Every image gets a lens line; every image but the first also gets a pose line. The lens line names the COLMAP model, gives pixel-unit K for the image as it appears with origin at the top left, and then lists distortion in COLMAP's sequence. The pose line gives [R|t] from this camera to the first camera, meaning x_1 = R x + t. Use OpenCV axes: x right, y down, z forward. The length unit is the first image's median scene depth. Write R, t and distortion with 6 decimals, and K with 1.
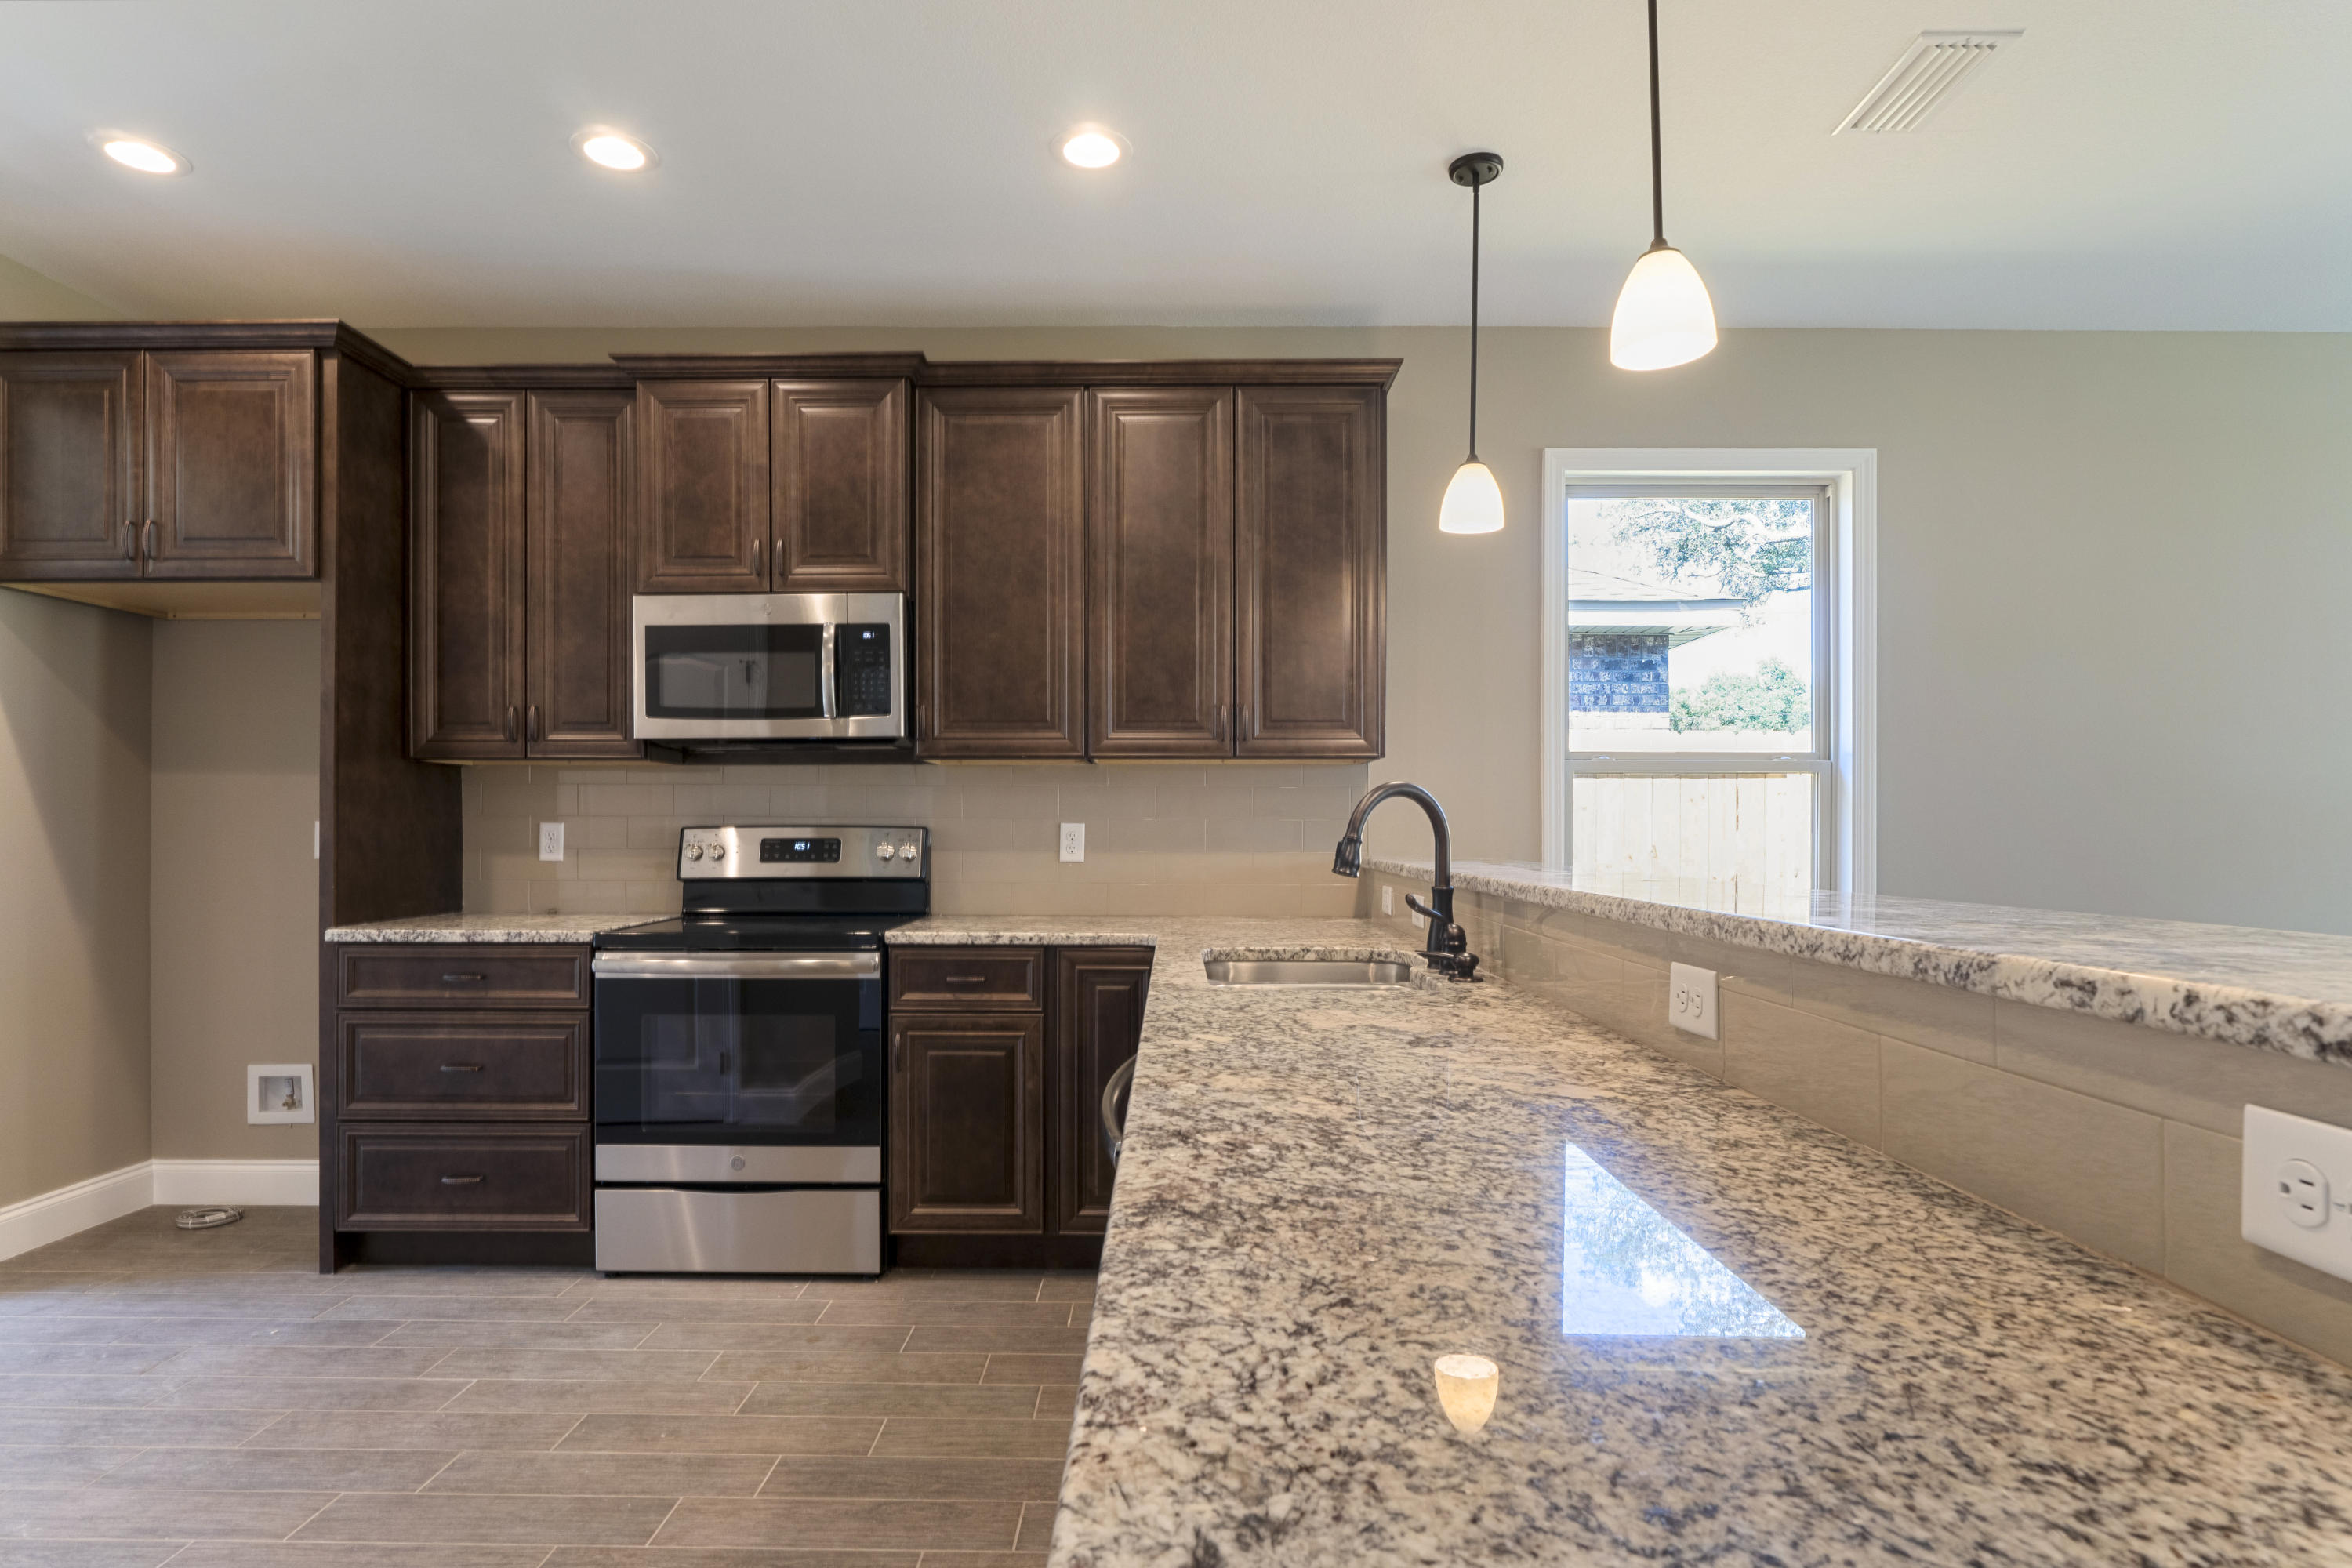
lens RADIAL K [[1283.8, 0, 1181.6], [0, 1283.8, 829.6], [0, 0, 1]] dist [-0.000730, 0.000151]
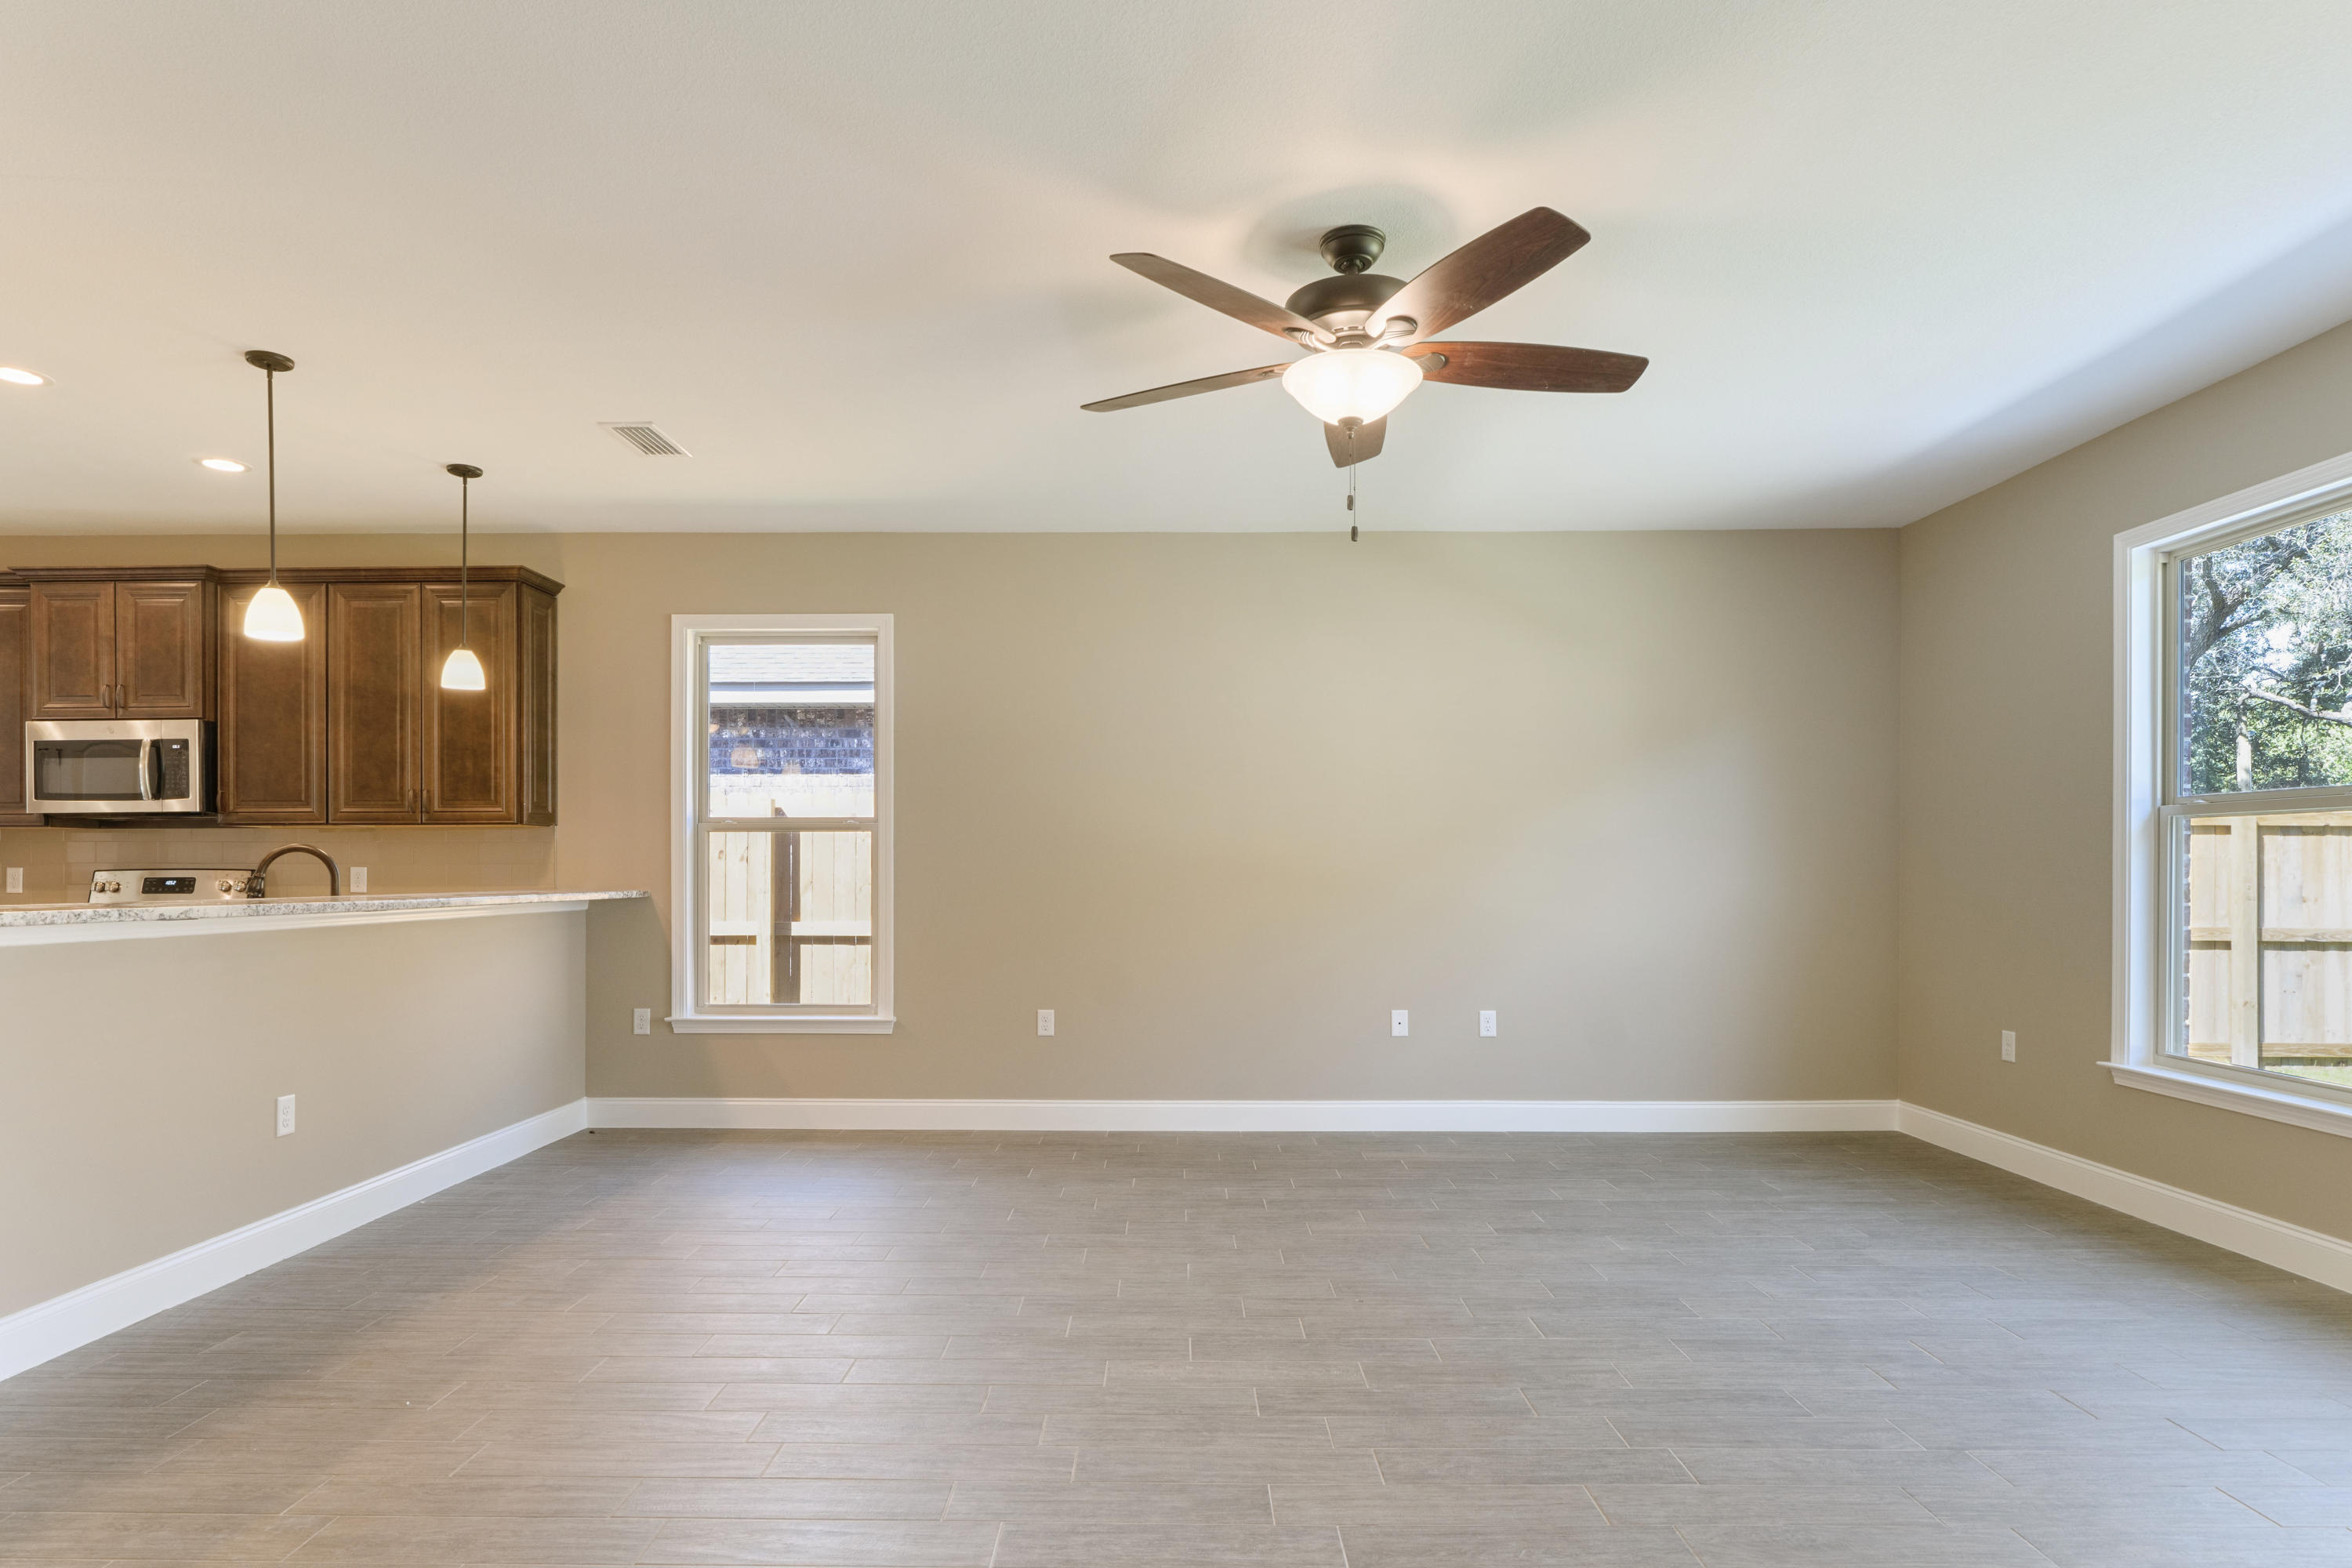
lens RADIAL K [[1245.2, 0, 1171.0], [0, 1245.2, 835.8], [0, 0, 1]] dist [-0.005150, -0.000453]
pose [[0.999972, -0.005277, 0.005318, 0.940742], [0.005382, 0.999789, -0.019835, -0.007586], [-0.005212, 0.019863, 0.999789, -0.495687]]
